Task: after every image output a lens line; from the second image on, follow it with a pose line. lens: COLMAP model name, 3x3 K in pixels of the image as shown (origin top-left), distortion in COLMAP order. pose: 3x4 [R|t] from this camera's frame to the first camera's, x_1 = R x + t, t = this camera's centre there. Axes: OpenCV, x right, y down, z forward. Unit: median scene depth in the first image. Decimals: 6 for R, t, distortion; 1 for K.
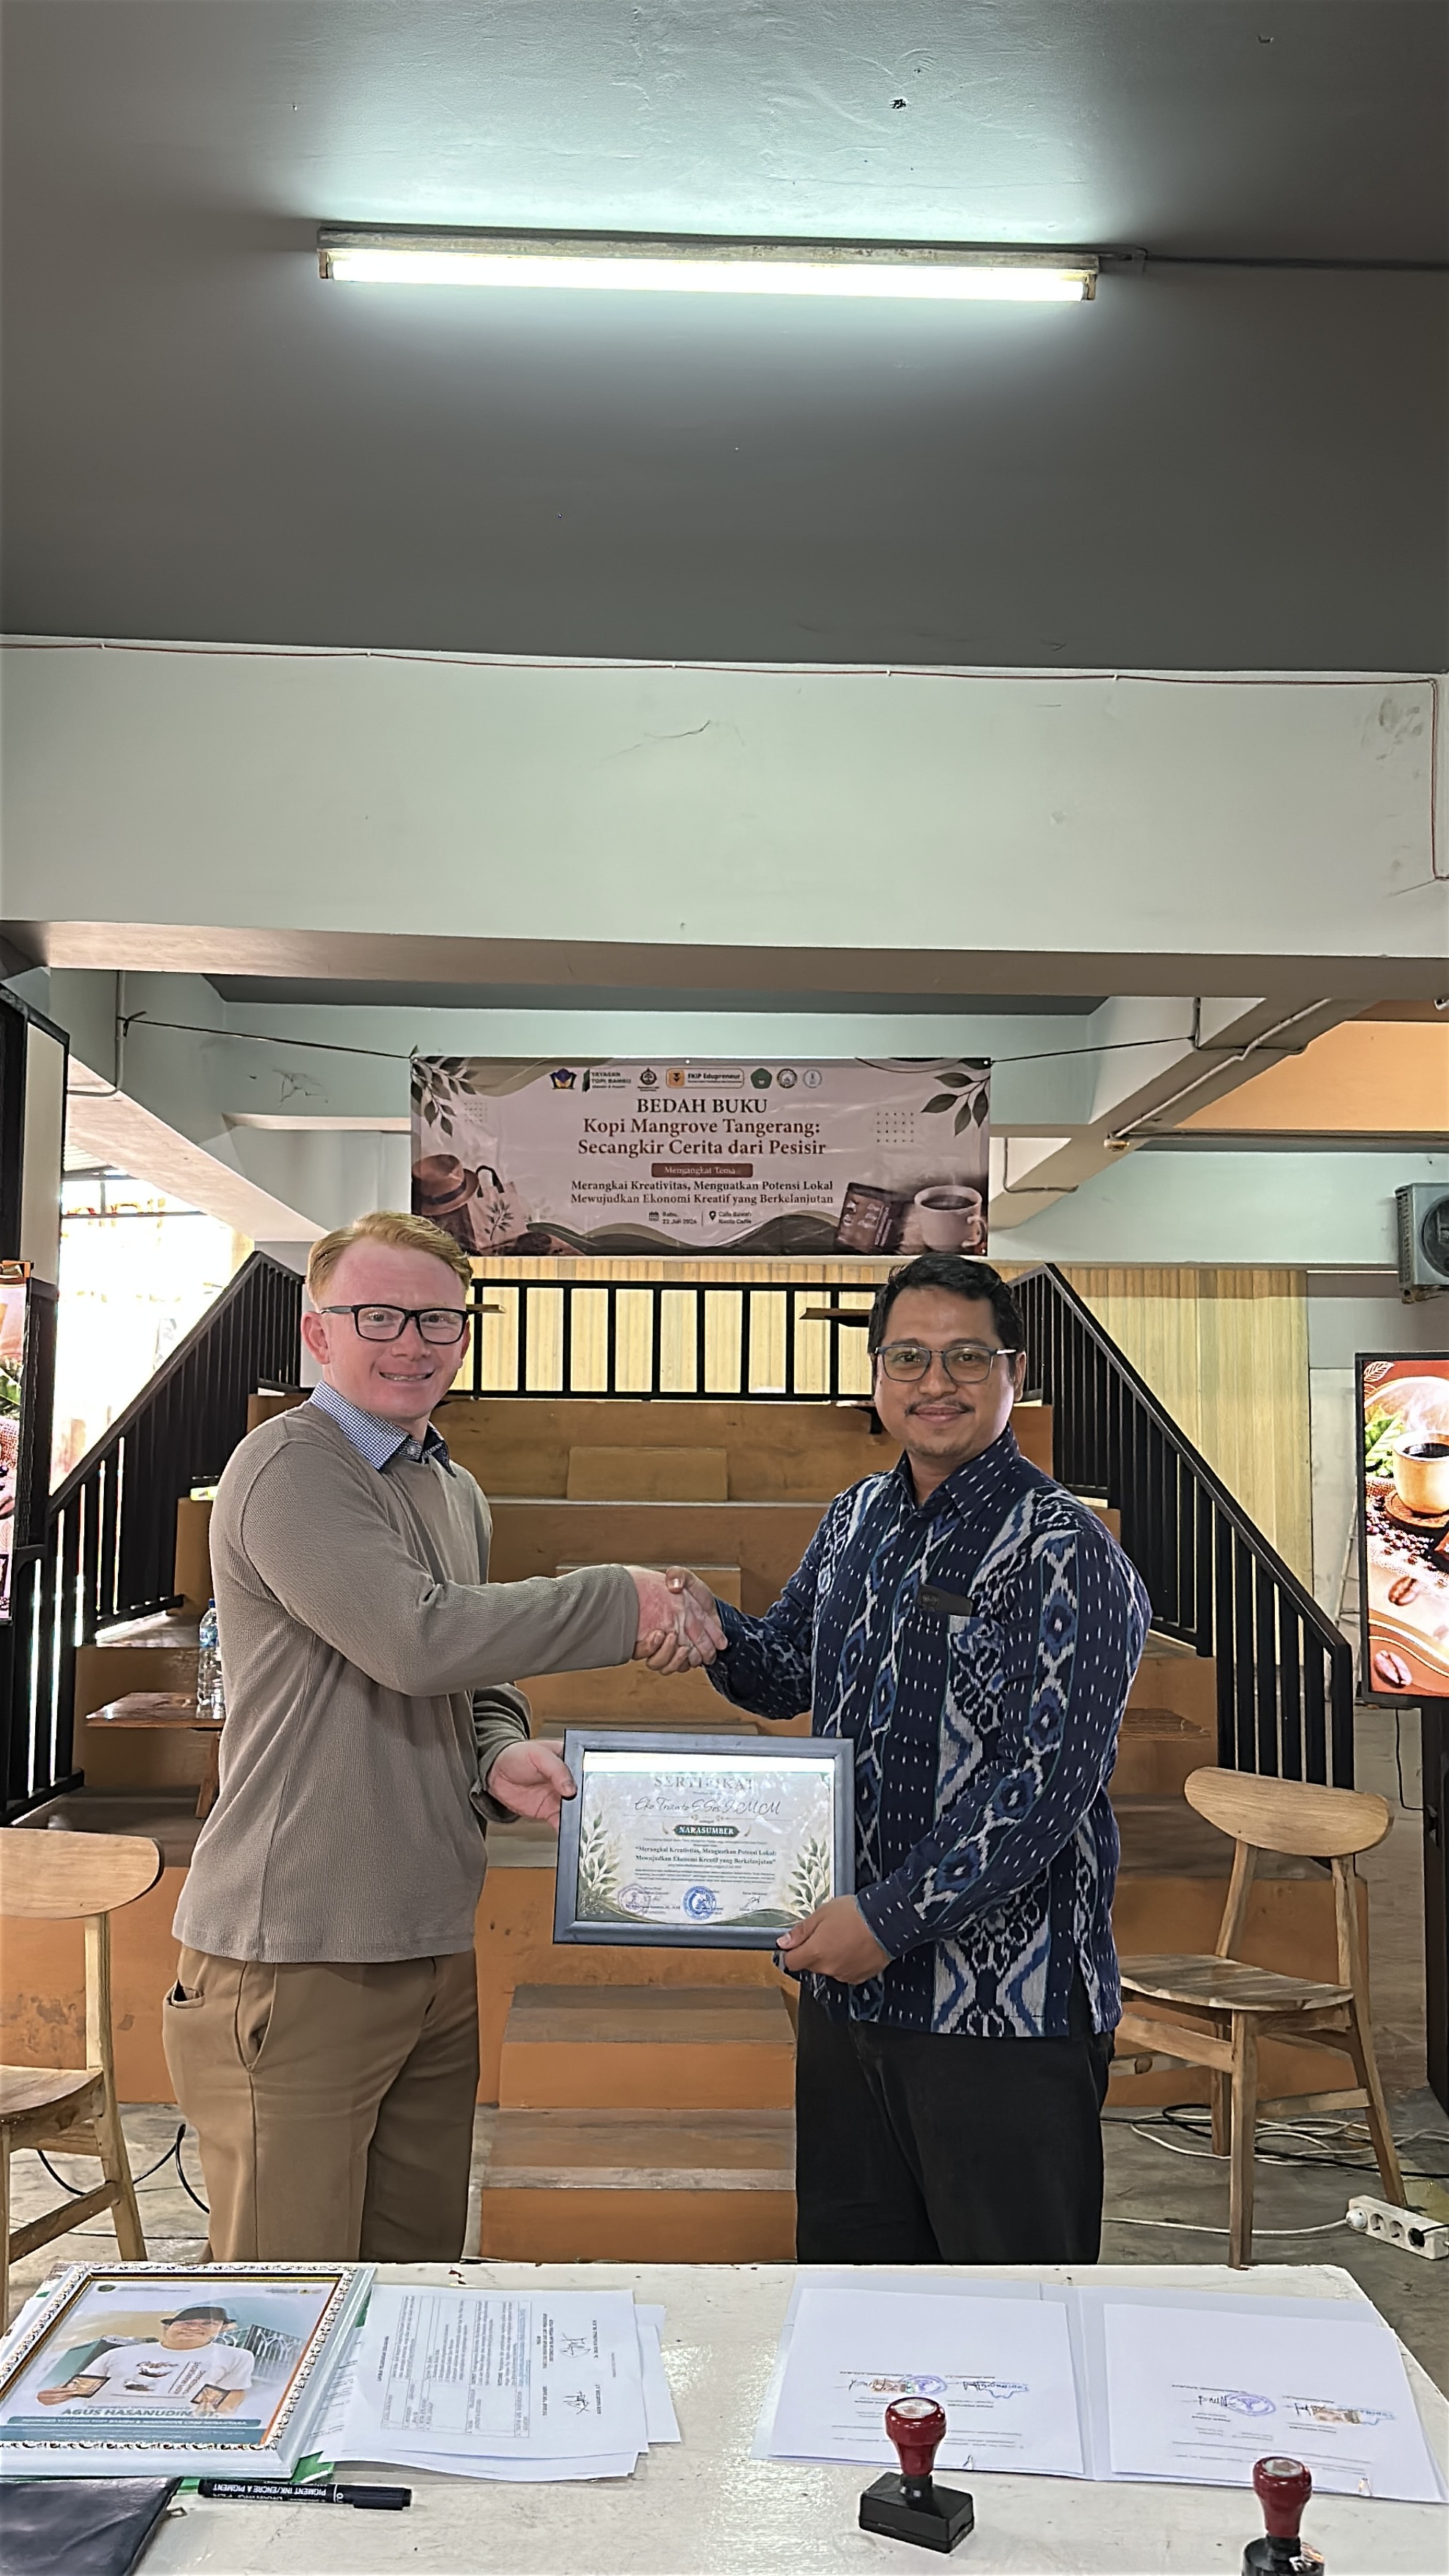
lens RADIAL K [[2219.6, 0, 713.1], [0, 2219.6, 1290.6], [0, 0, 1]] dist [0.147052, -0.312332]
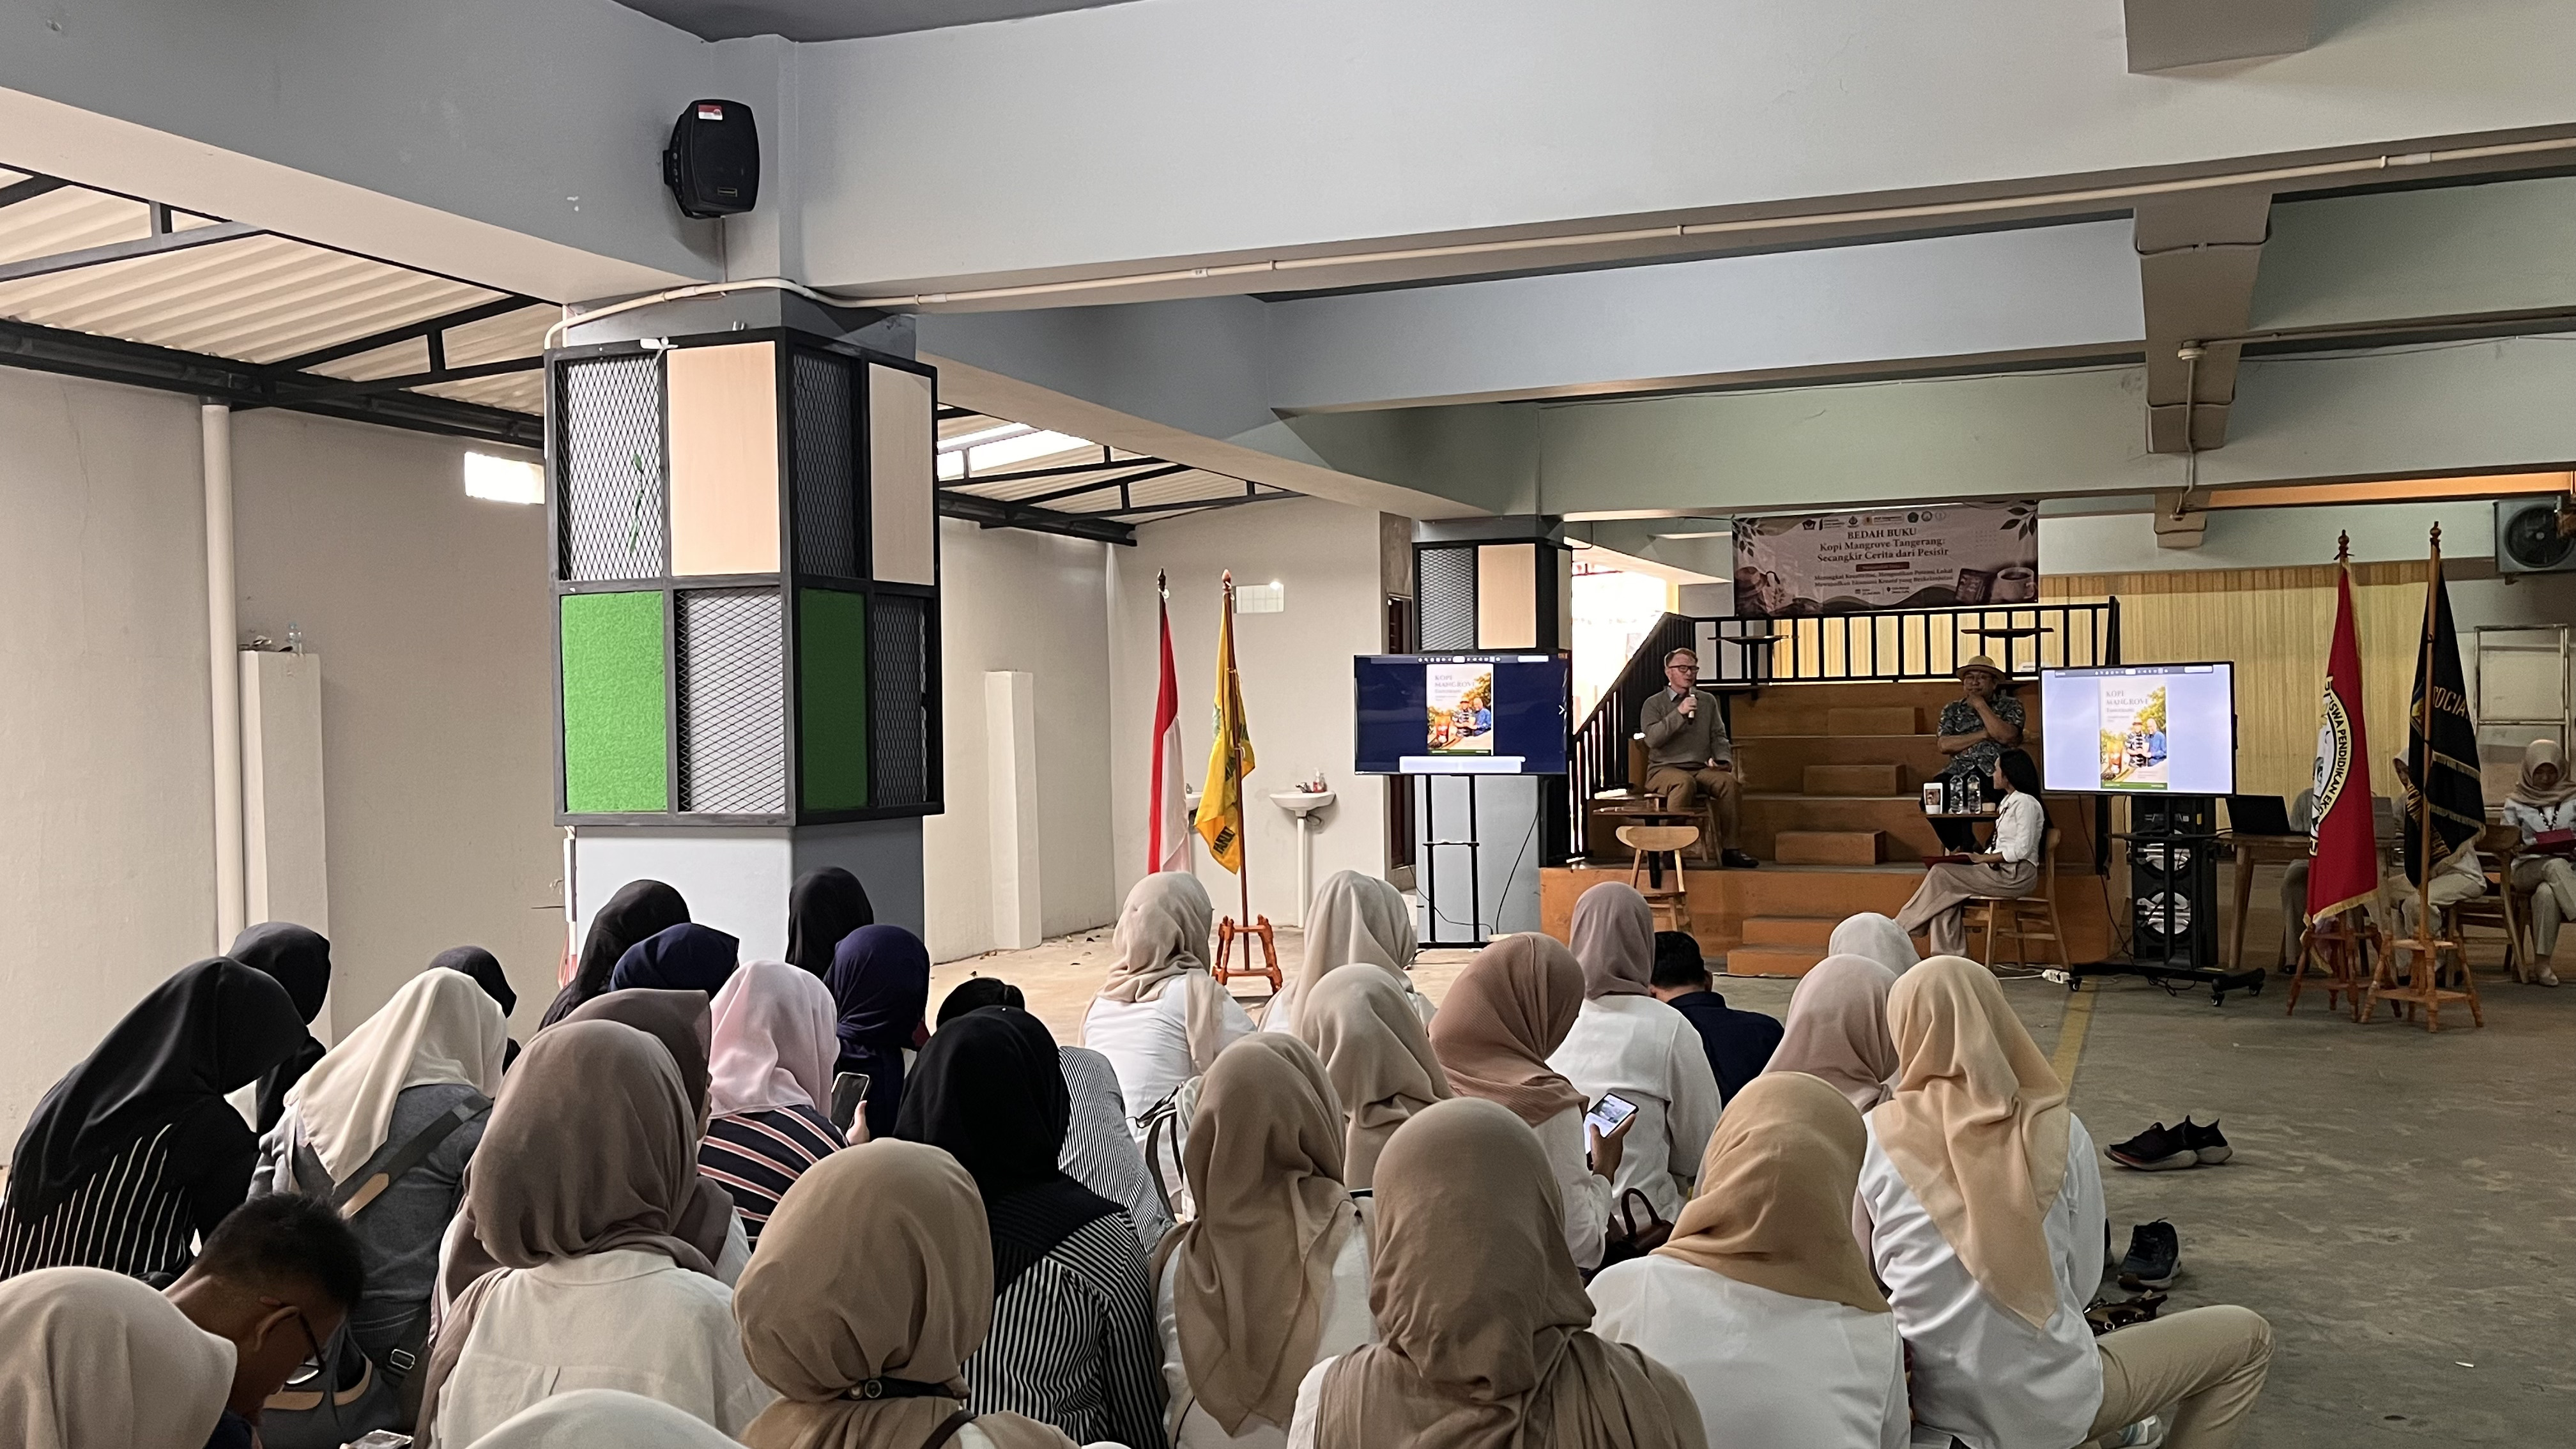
lens RADIAL K [[2254.3, 0, 1208.9], [0, 2254.3, 759.6], [0, 0, 1]] dist [0.000005, 0.001057]
pose [[0.907133, -0.021008, -0.420319, 0.292586], [0.058965, 0.995246, 0.077517, -0.074902], [0.416692, -0.095102, 0.904059, -1.080659]]
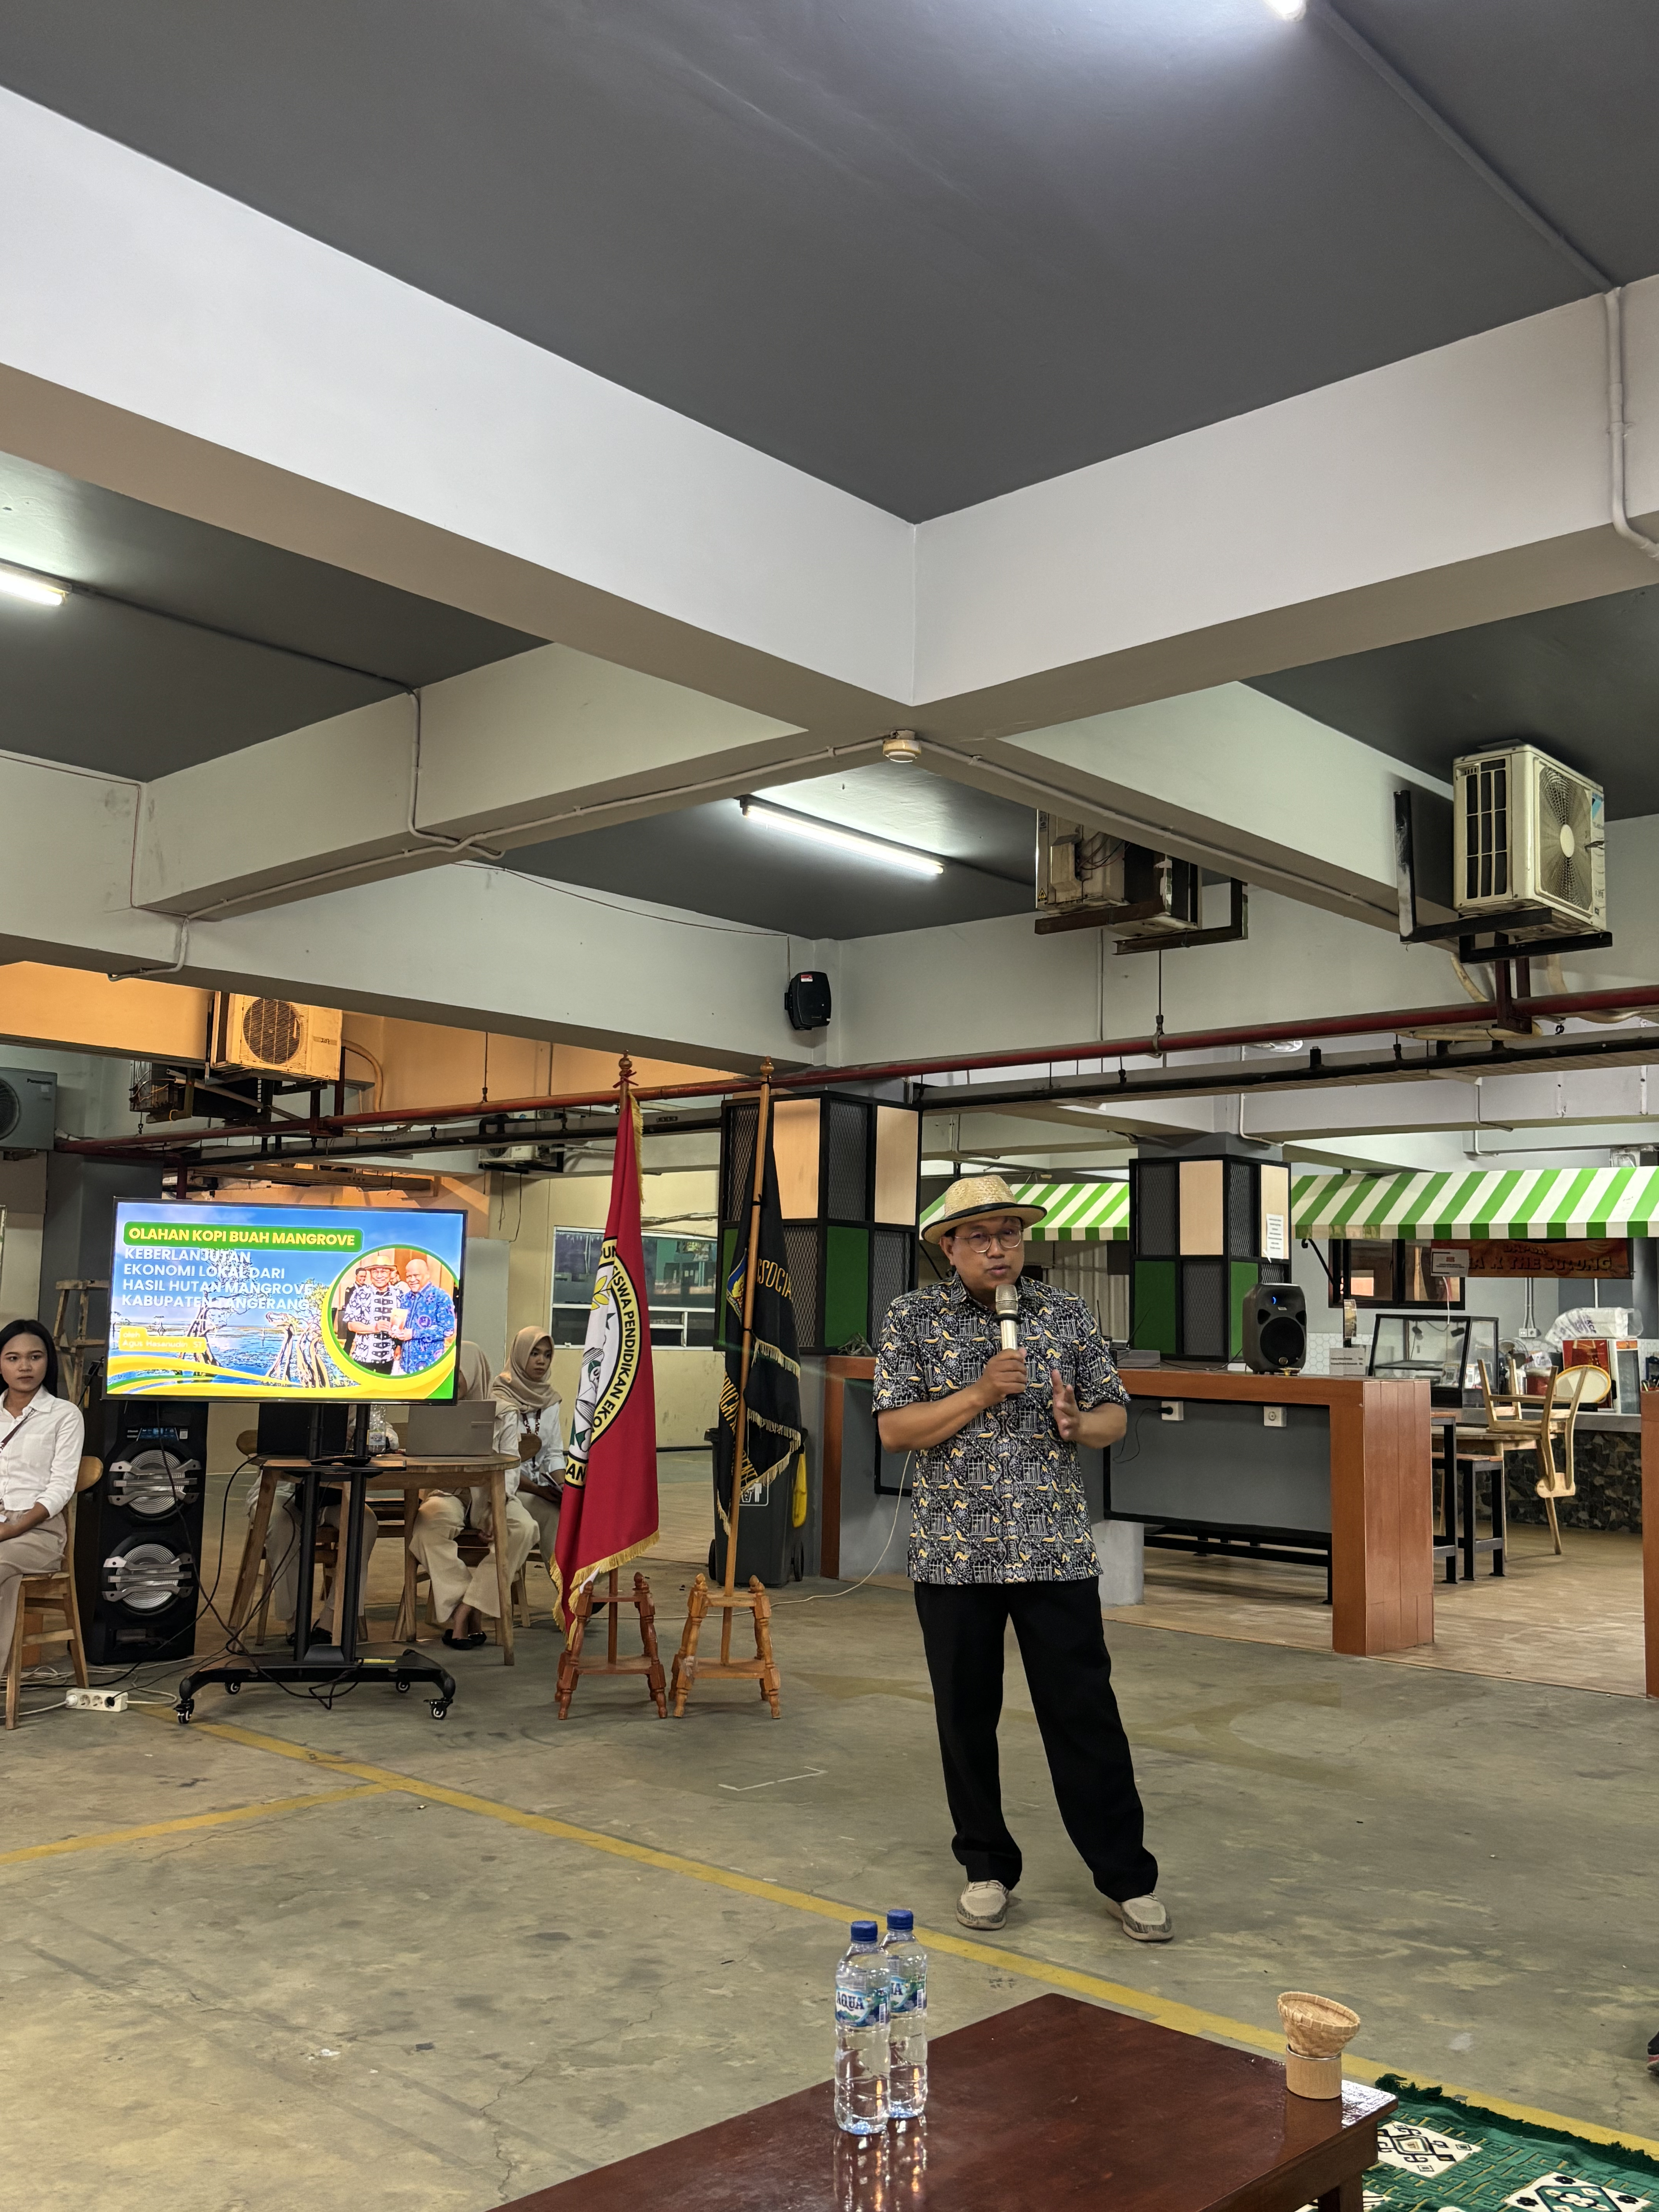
lens RADIAL K [[1965.7, 0, 829.5], [0, 1965.7, 1106.0], [0, 0, 1]] dist [0.125154, -0.328543]
pose [[0.701255, 0.083827, 0.707965, -0.231955], [-0.068098, 0.996398, -0.050527, -0.001295], [-0.709650, -0.012779, 0.704438, -0.259876]]
